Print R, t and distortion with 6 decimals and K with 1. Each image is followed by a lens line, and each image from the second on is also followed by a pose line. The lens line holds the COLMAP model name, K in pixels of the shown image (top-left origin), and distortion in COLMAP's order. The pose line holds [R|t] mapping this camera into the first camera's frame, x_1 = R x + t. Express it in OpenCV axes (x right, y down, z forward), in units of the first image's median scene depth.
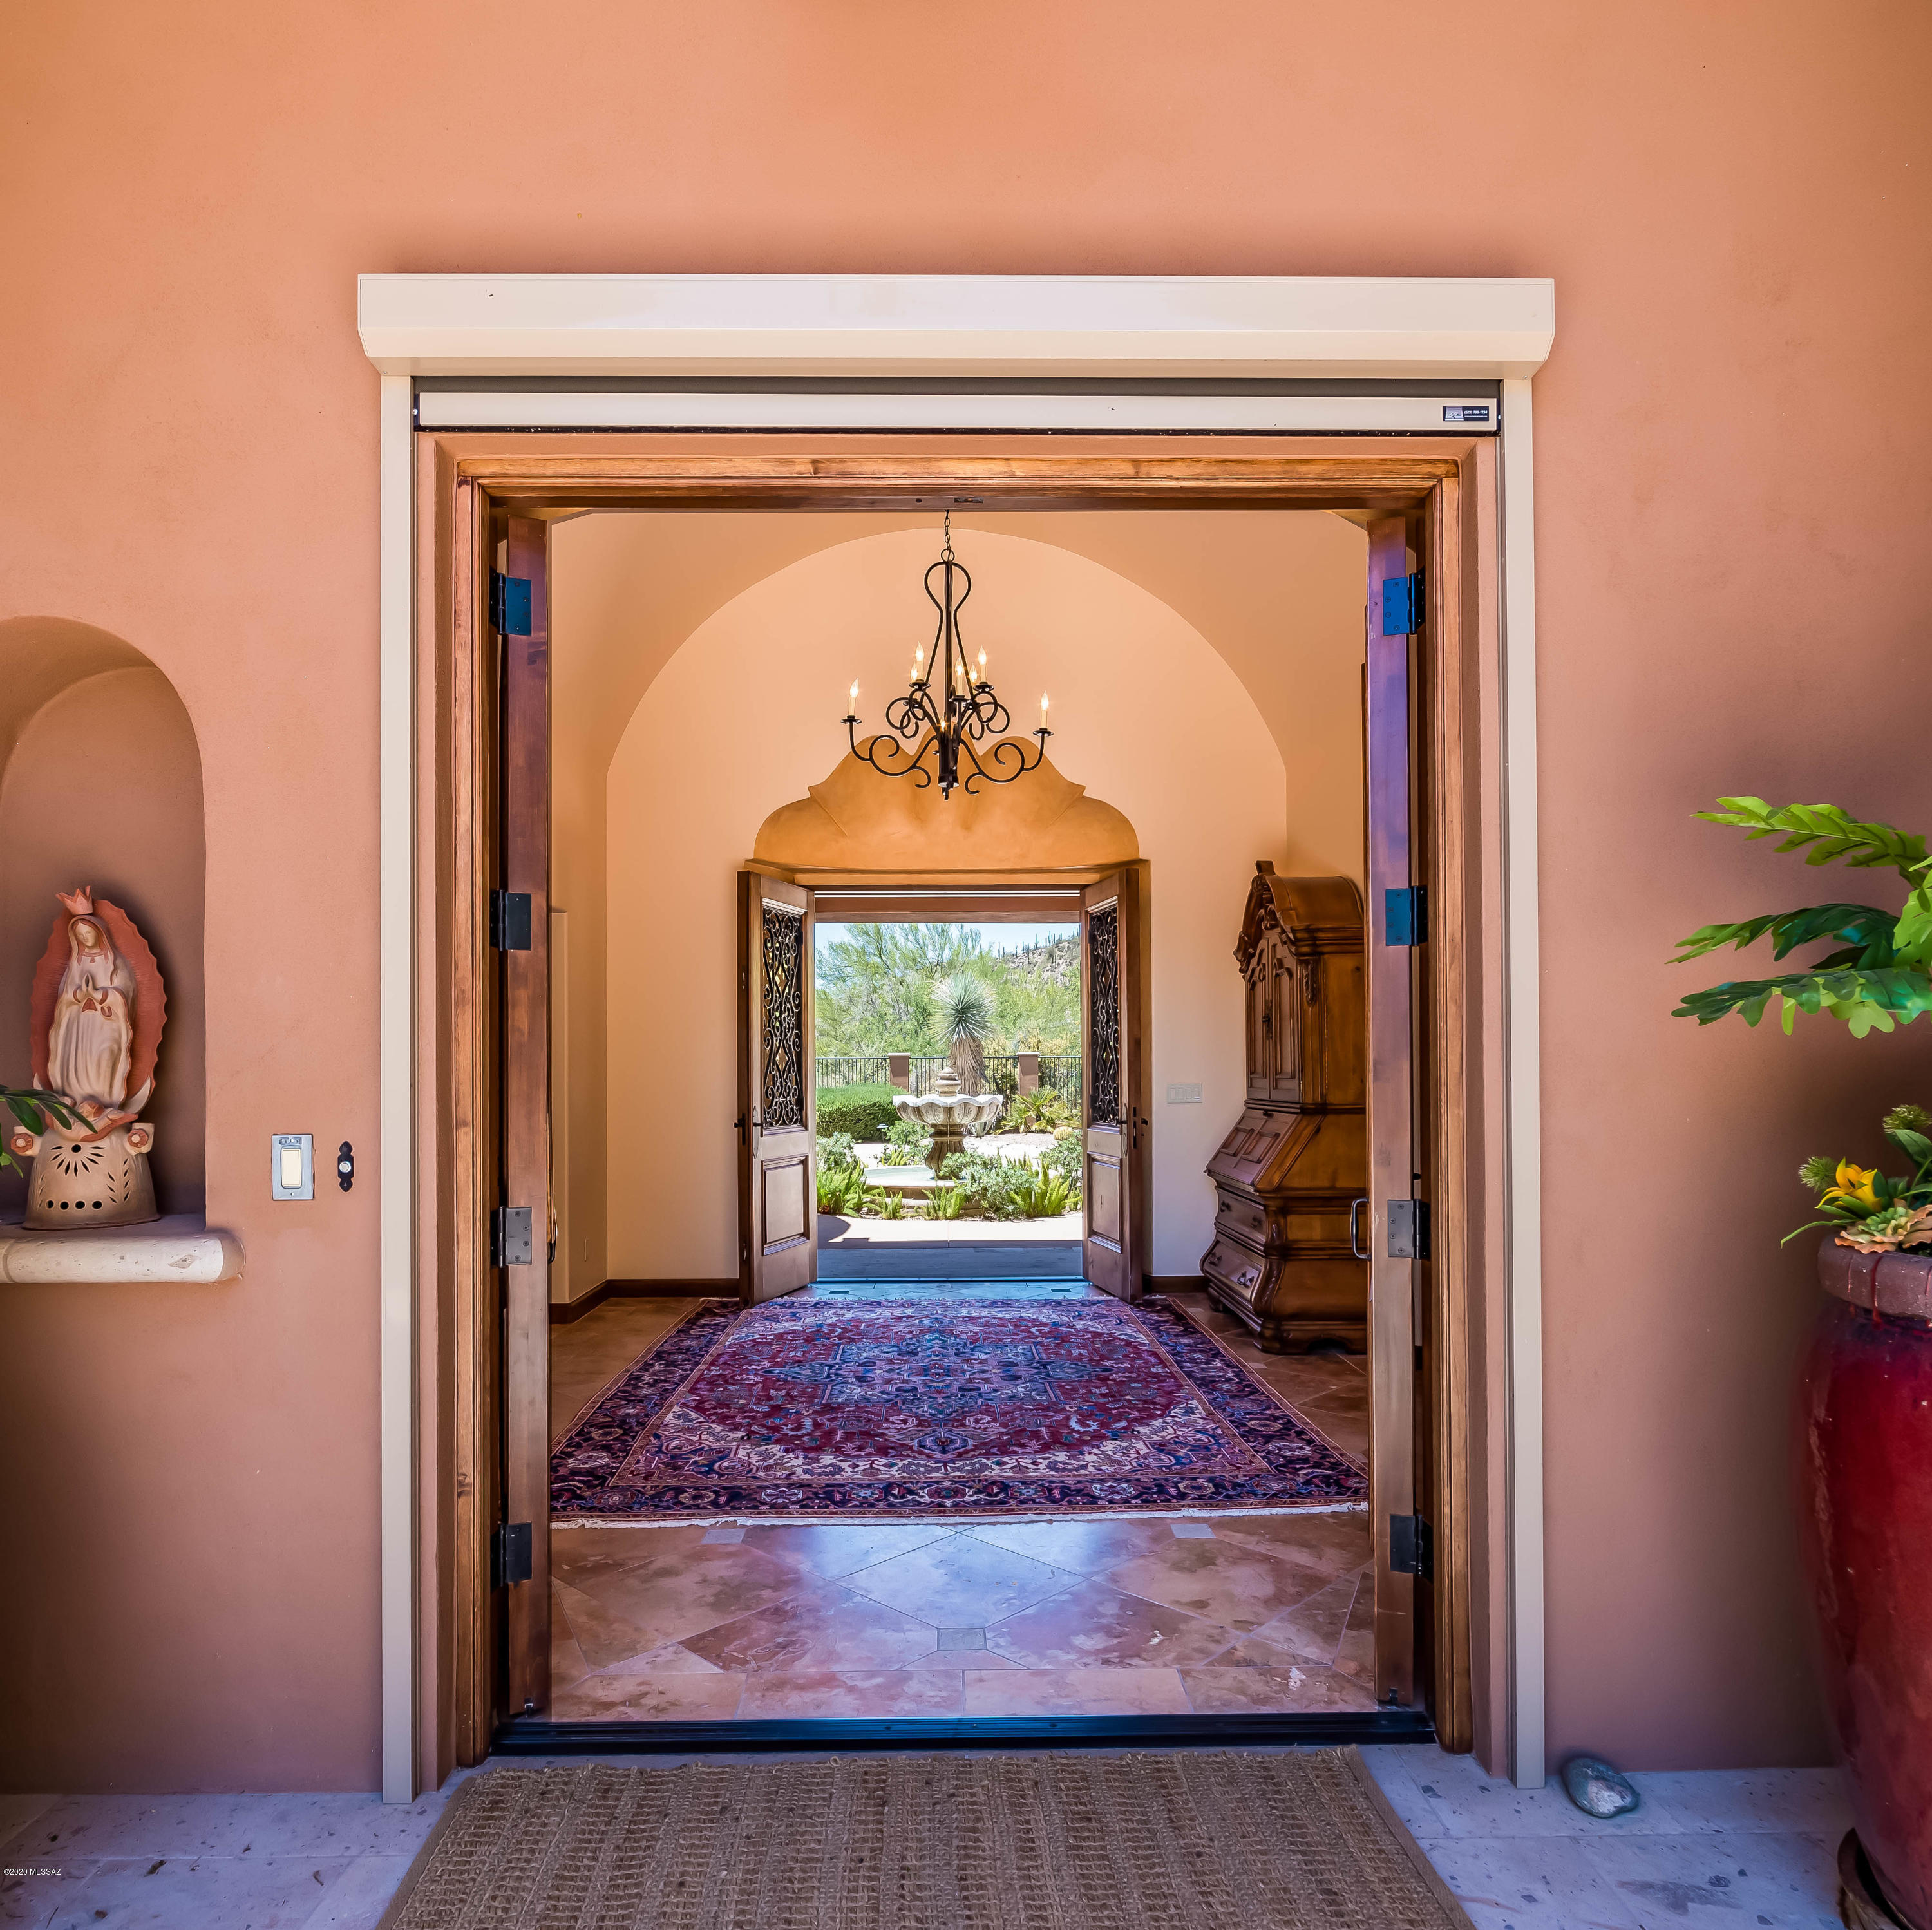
lens RADIAL K [[1265.0, 0, 964.6], [0, 1265.0, 1053.9], [0, 0, 1]] dist [-0.000180, -0.000030]
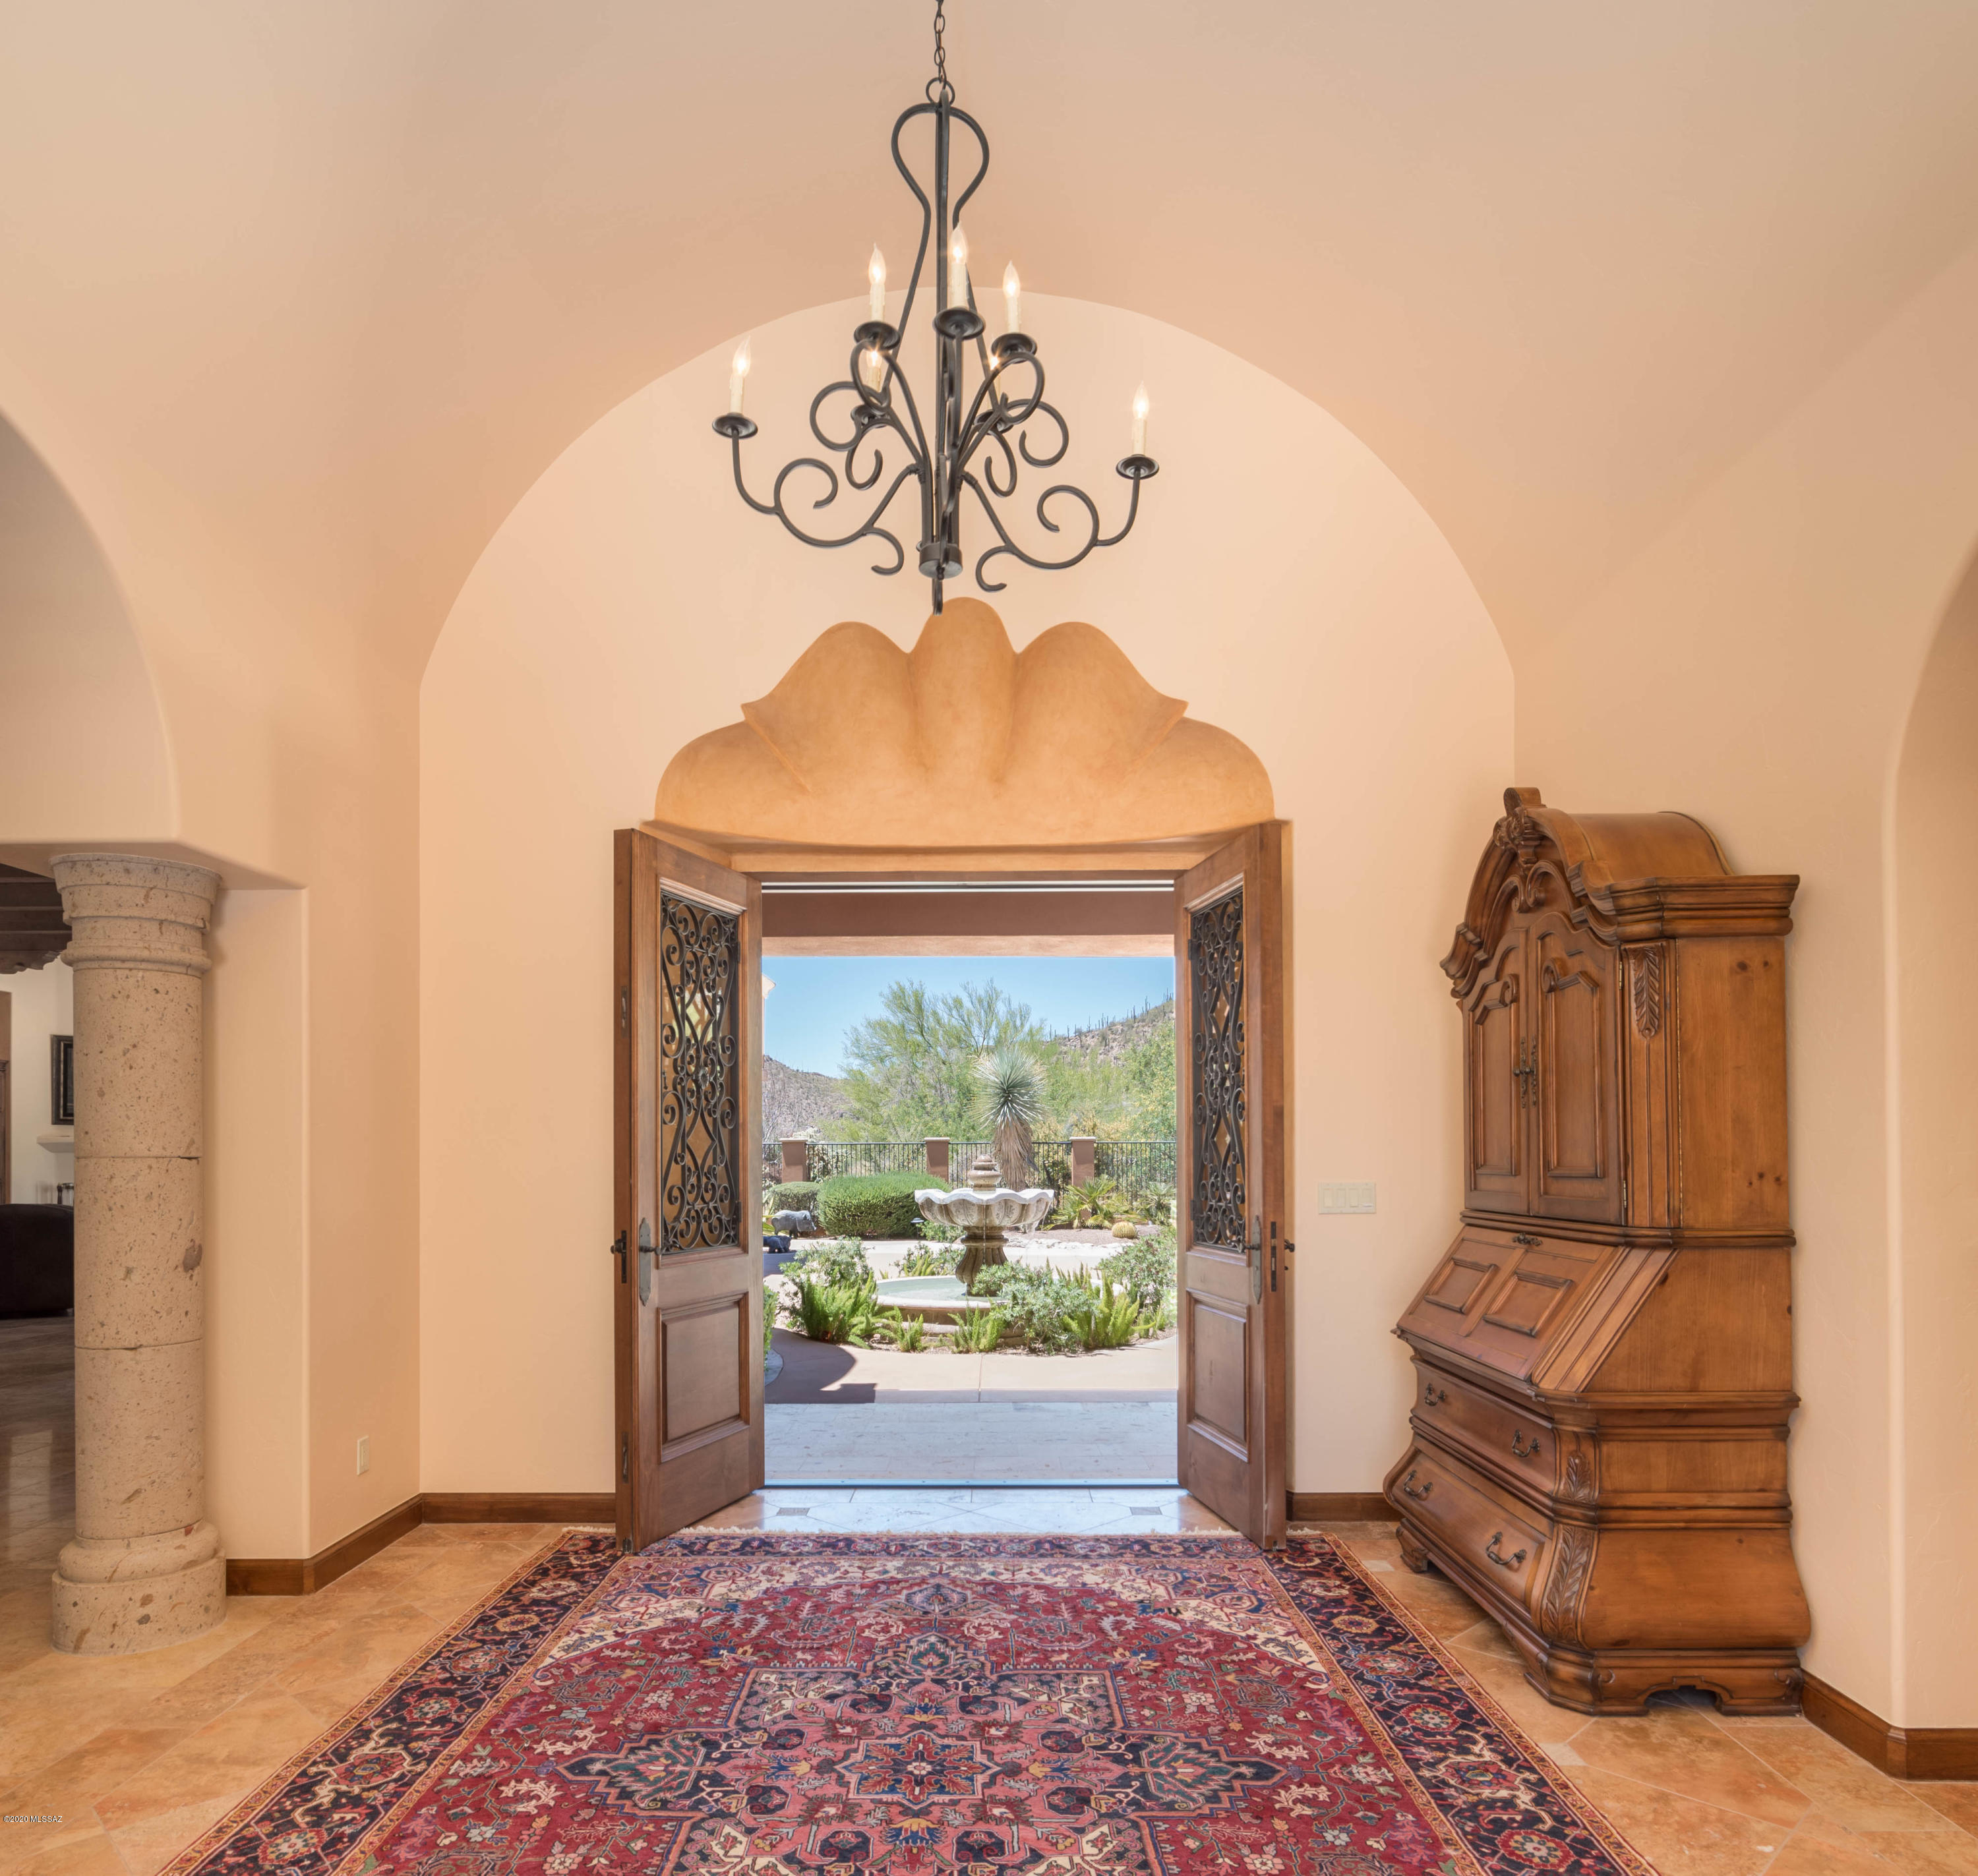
lens RADIAL K [[1294.2, 0, 992.3], [0, 1294.2, 1145.6], [0, 0, 1]] dist [0.000864, 0.000204]
pose [[0.999844, 0.001761, -0.017580, 0.011015], [-0.001683, 0.999989, 0.004451, 0.003000], [0.017588, -0.004421, 0.999836, 0.353466]]
